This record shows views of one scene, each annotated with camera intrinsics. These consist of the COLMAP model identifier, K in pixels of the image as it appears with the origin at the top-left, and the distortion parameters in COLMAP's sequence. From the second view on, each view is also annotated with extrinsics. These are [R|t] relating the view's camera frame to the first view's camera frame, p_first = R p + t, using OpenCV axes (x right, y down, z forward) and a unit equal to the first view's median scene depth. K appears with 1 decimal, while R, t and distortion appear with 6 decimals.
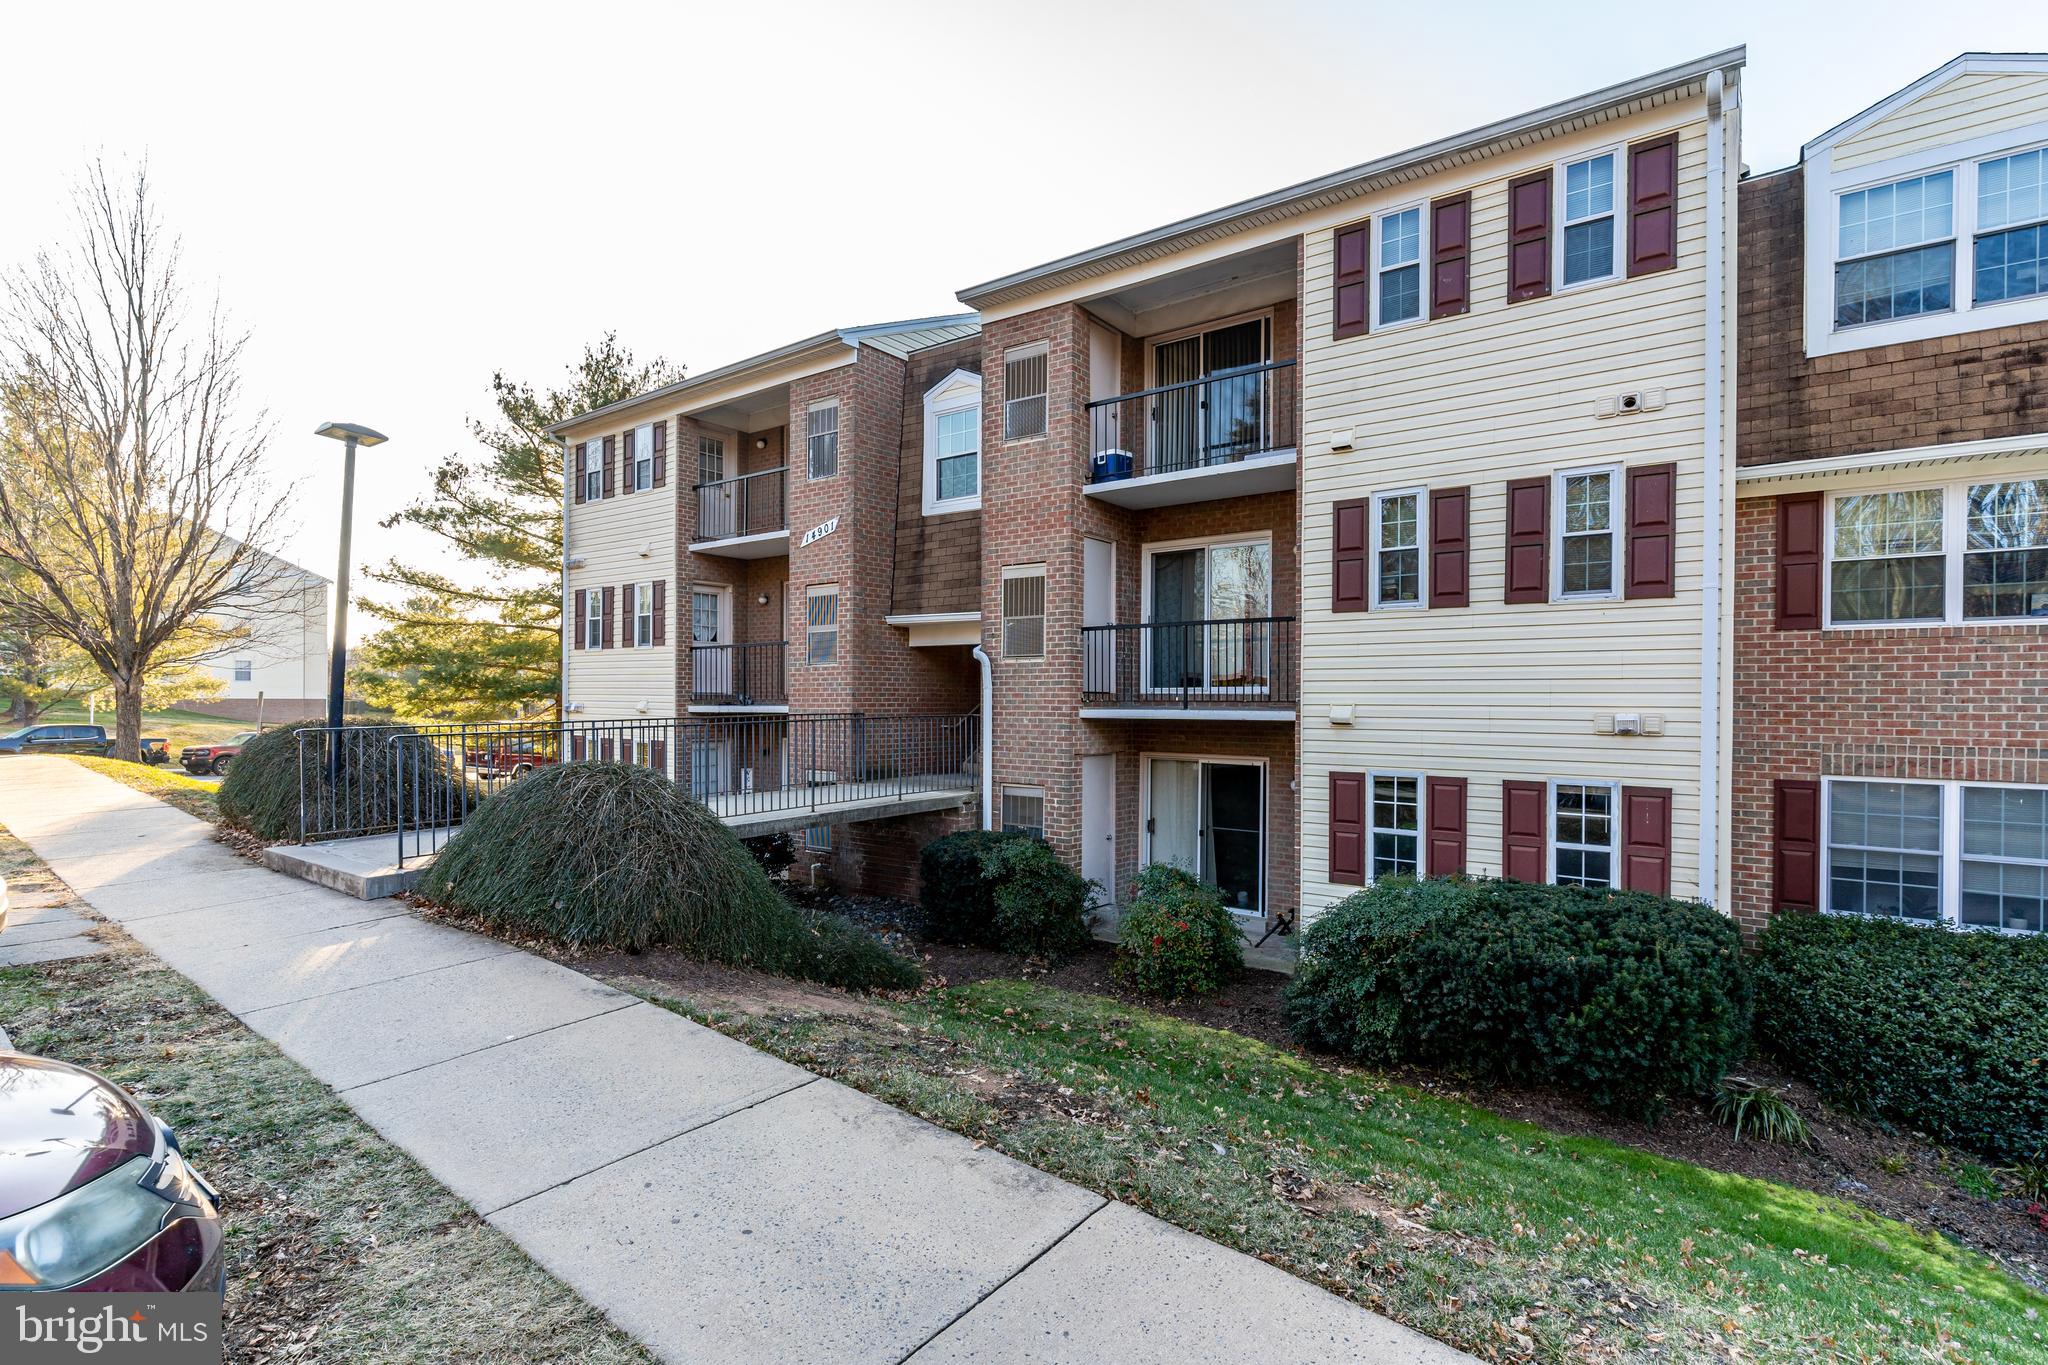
lens RADIAL K [[978.4, 0, 1019.6], [0, 978.4, 688.9], [0, 0, 1]] dist [0.002222, -0.000716]
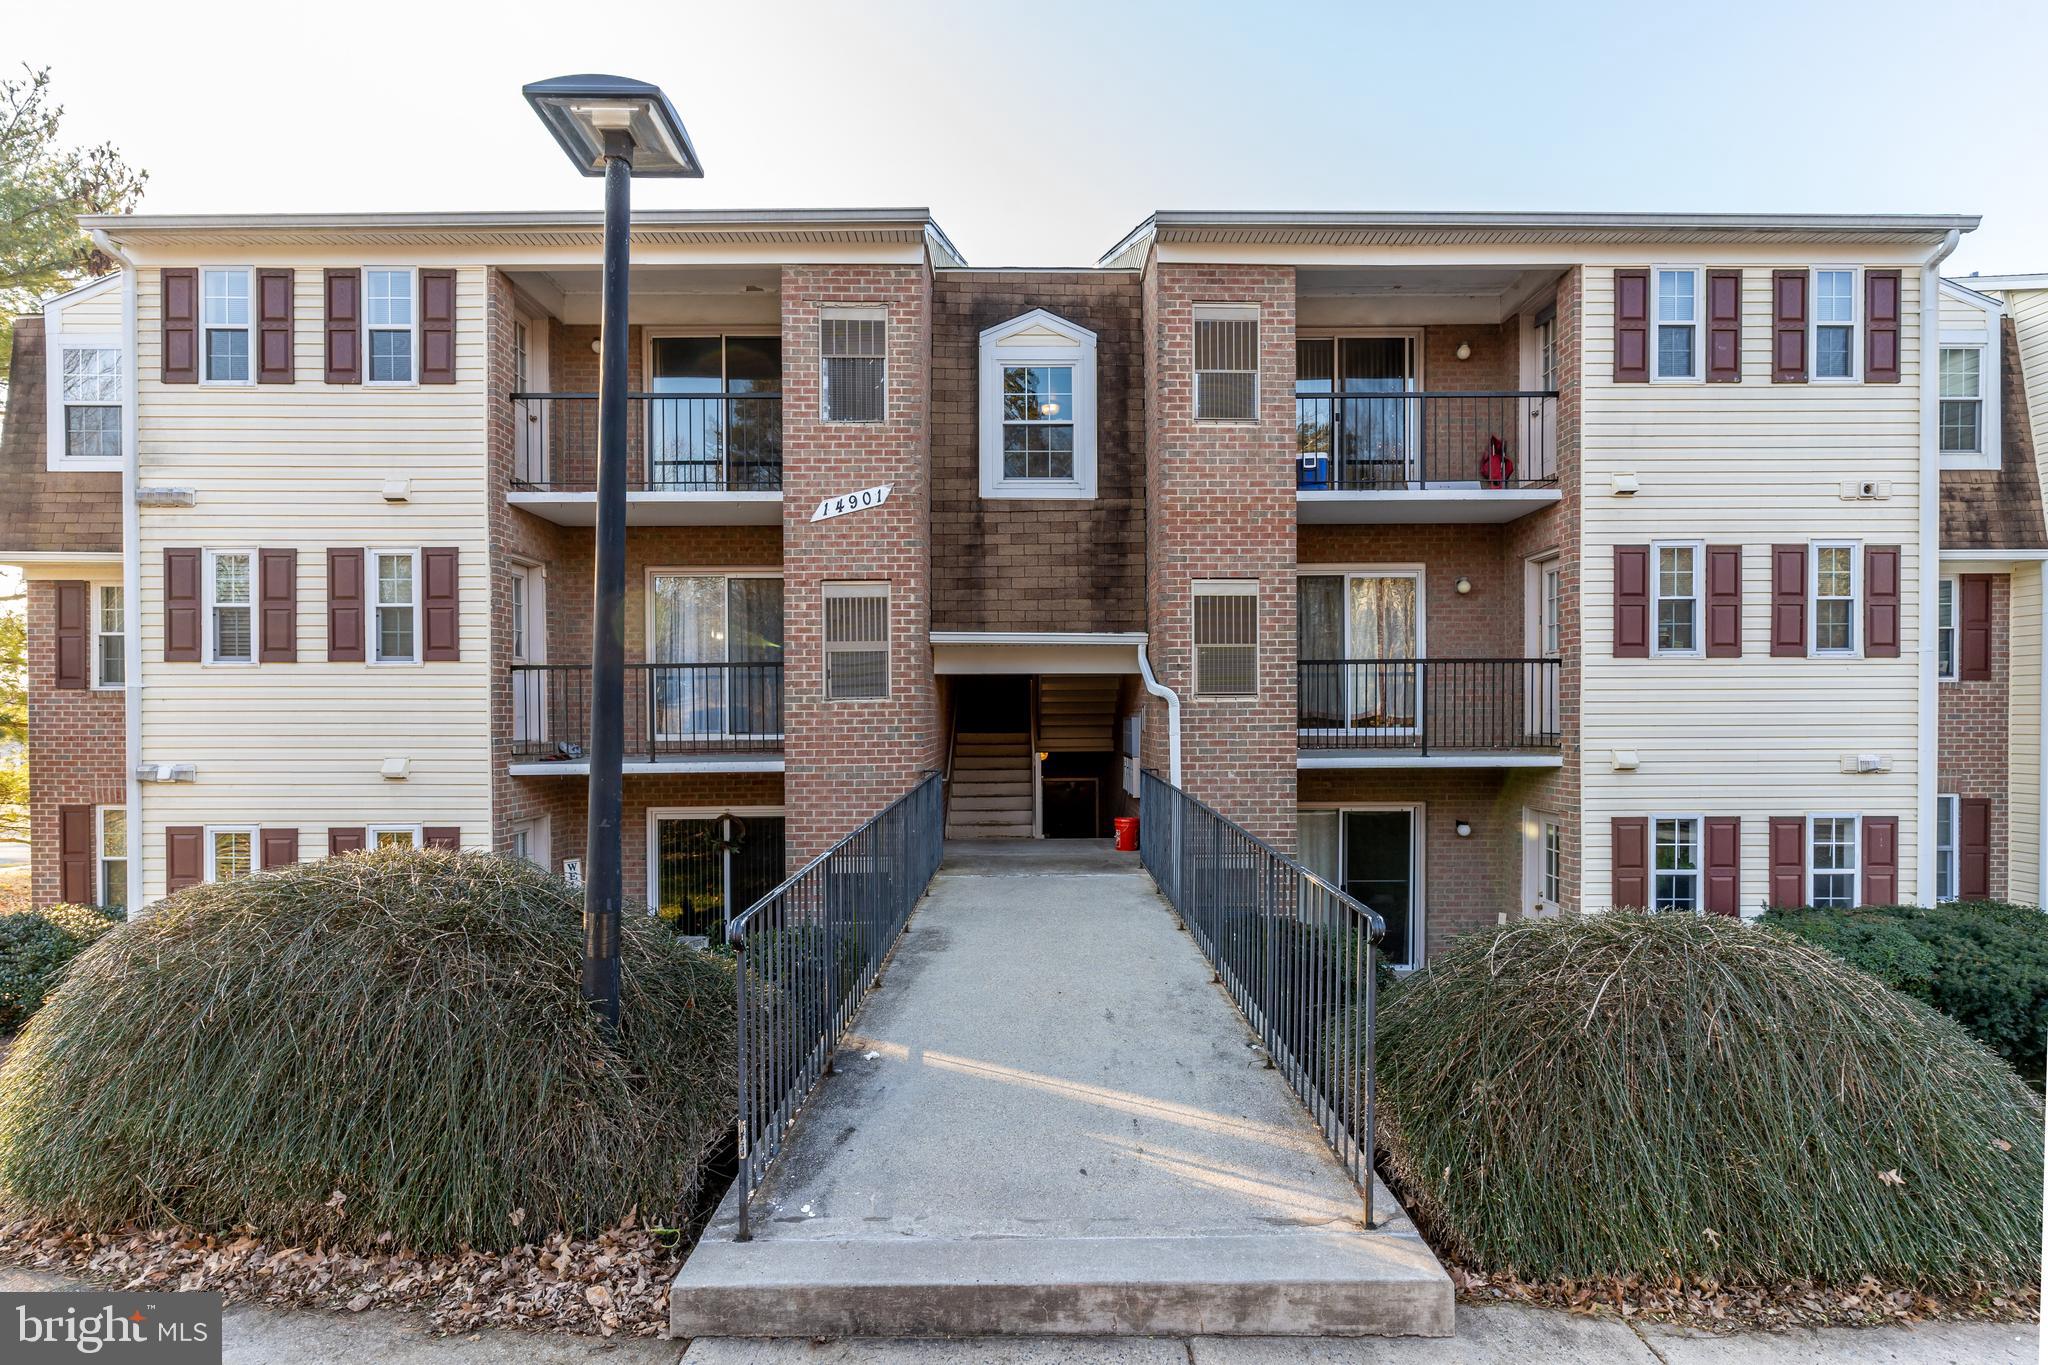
lens RADIAL K [[987.8, 0, 1048.5], [0, 987.8, 715.8], [0, 0, 1]] dist [0.001260, -0.000047]
pose [[0.794493, -0.007906, 0.607221, -0.722187], [0.001981, 0.999944, 0.010428, -0.029151], [-0.607270, -0.007082, 0.794464, 0.536050]]
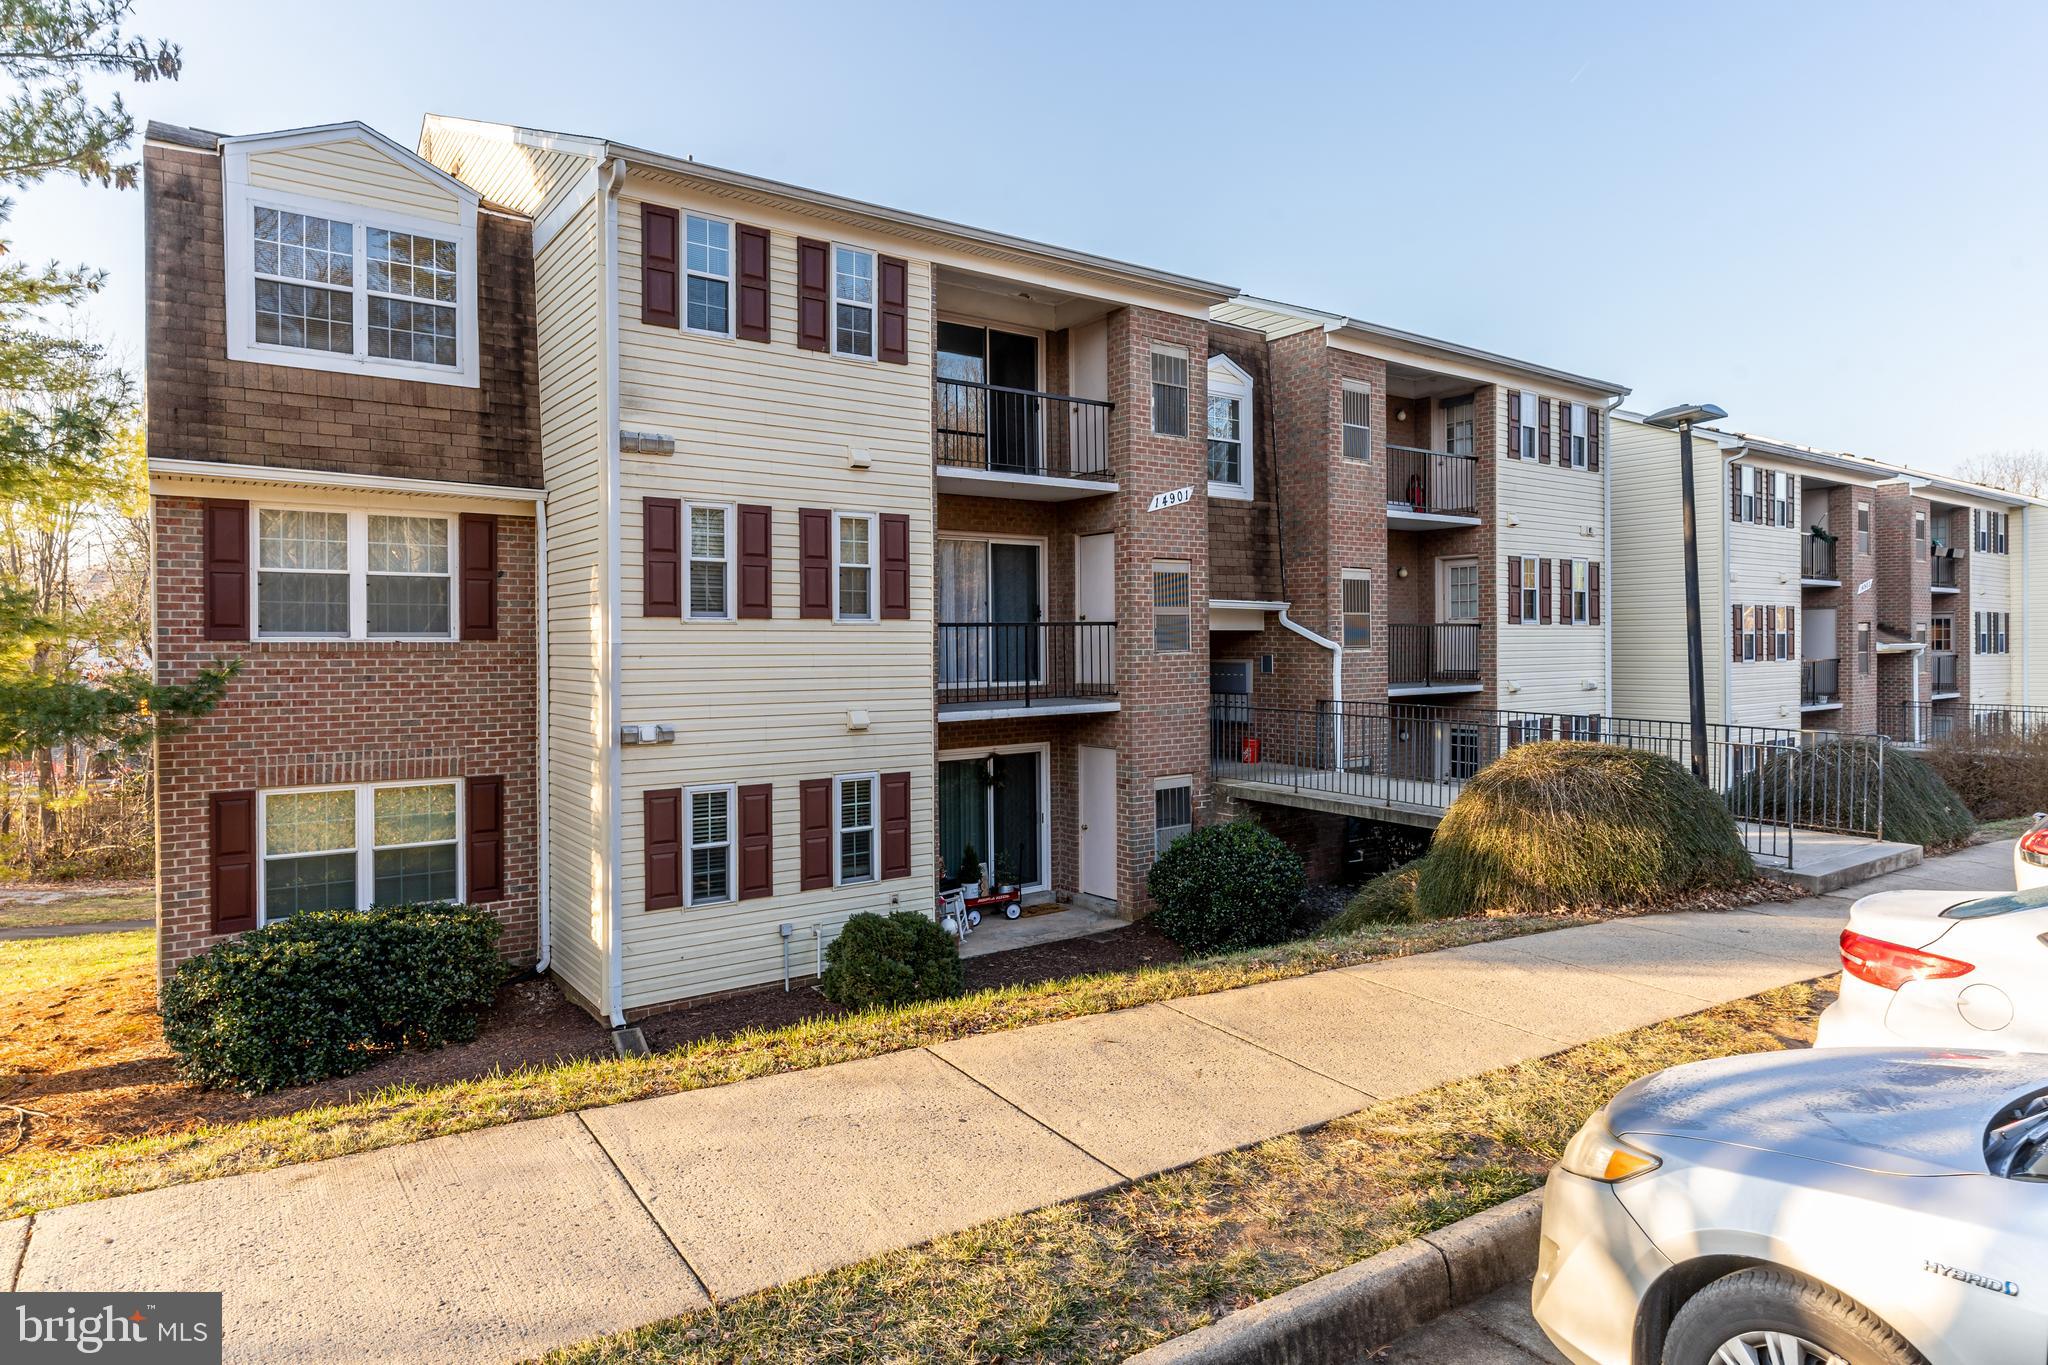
lens RADIAL K [[1180.2, 0, 1038.1], [0, 1180.2, 643.6], [0, 0, 1]] dist [0.004492, 0.000008]
pose [[0.286246, -0.004347, 0.958146, -1.745818], [0.000910, 0.999990, 0.004265, -0.052635], [-0.958156, -0.000349, 0.286248, 1.154232]]
